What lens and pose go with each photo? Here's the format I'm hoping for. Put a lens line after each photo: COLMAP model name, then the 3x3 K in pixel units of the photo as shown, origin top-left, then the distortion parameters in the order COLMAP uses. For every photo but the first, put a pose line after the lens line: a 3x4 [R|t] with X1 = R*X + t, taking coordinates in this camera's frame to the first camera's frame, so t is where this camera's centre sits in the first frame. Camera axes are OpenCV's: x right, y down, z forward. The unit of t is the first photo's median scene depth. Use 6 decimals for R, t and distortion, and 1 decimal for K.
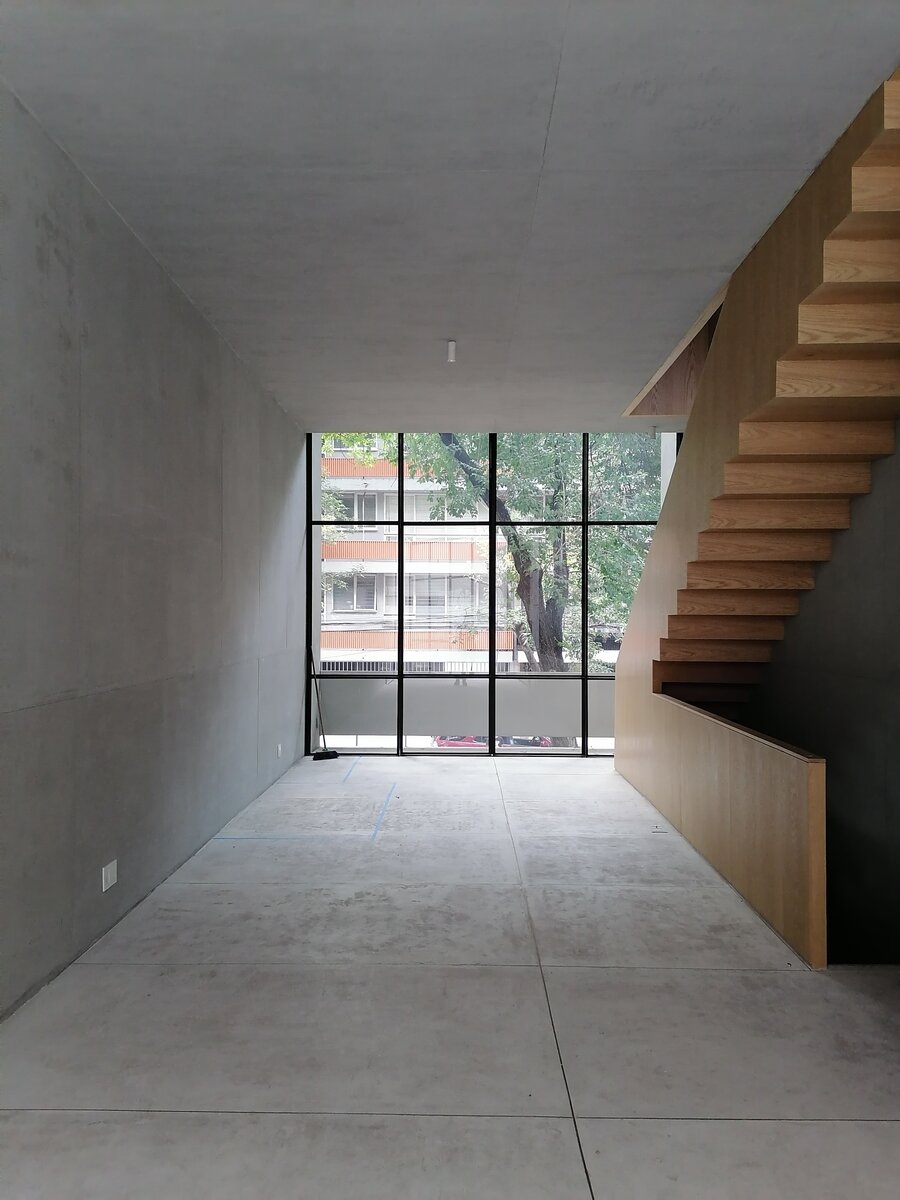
lens RADIAL K [[929.9, 0, 437.9], [0, 929.9, 605.7], [0, 0, 1]] dist [0.034584, -0.015558]
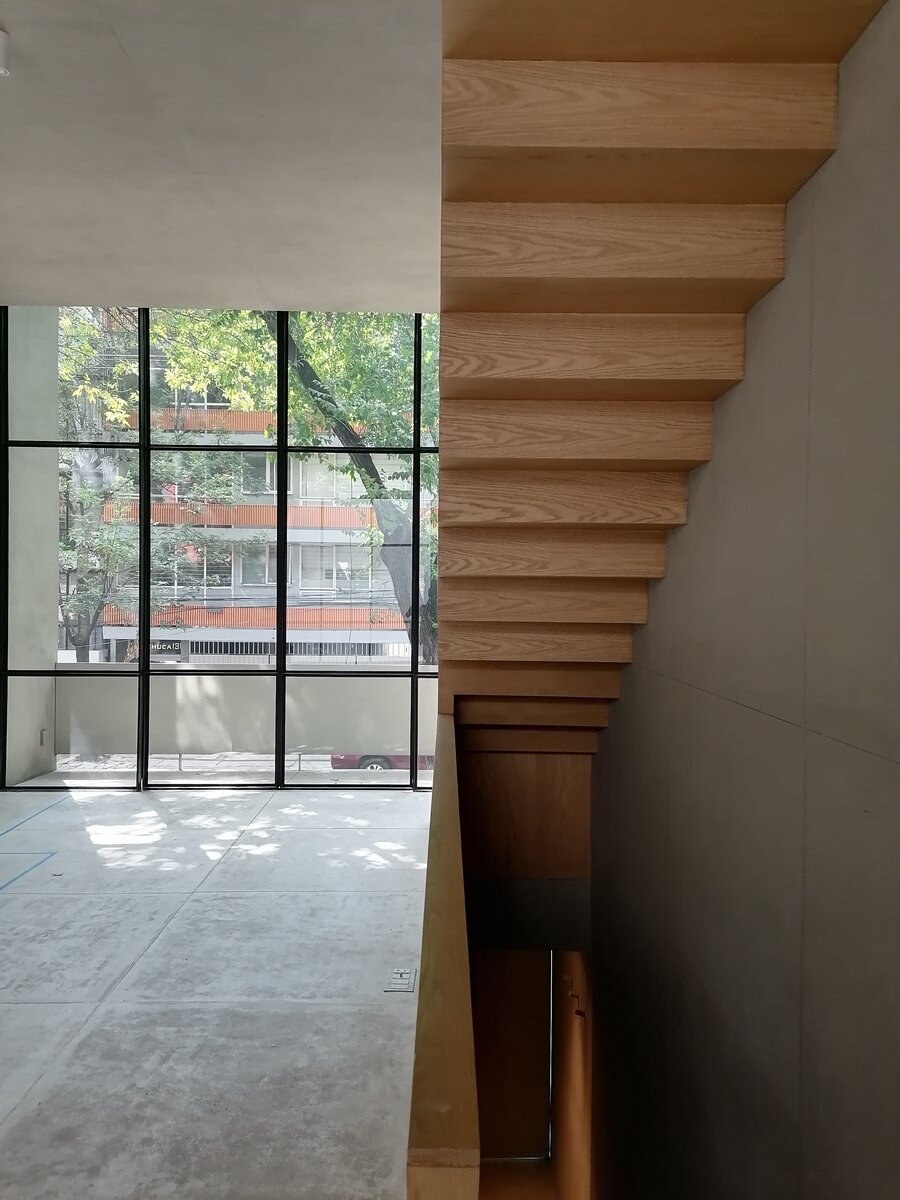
lens RADIAL K [[929.9, 0, 454.1], [0, 929.9, 598.9], [0, 0, 1]] dist [0.034584, -0.015558]
pose [[0.999177, 0.006055, 0.040114, 0.270684], [-0.006707, 0.999847, 0.016135, 0.015952], [-0.040011, -0.016390, 0.999065, 0.528774]]
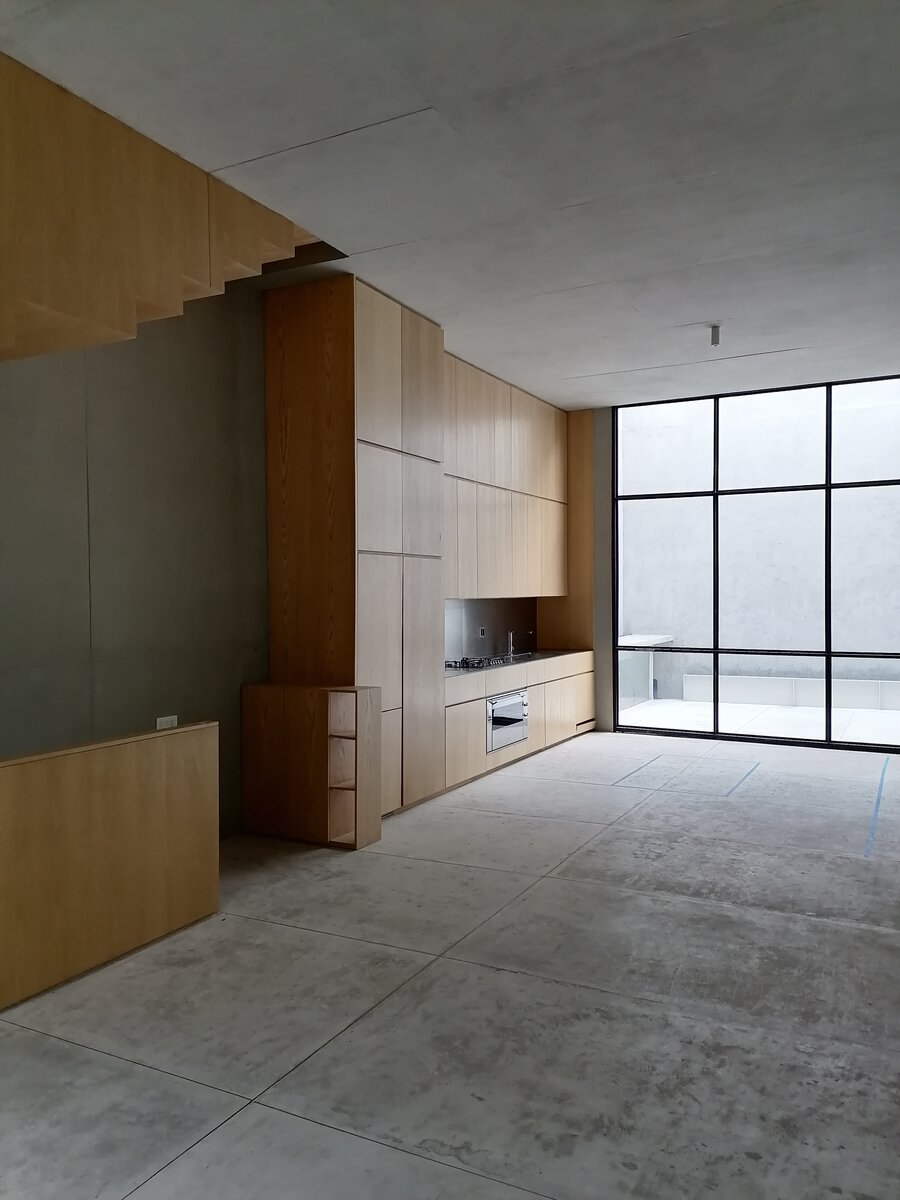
lens RADIAL K [[929.9, 0, 452.1], [0, 929.9, 598.2], [0, 0, 1]] dist [0.034584, -0.015558]
pose [[-0.906687, -0.001933, 0.421800, -0.207088], [-0.002303, 0.999997, -0.000367, 0.014764], [-0.421798, -0.001304, -0.906689, 1.275200]]
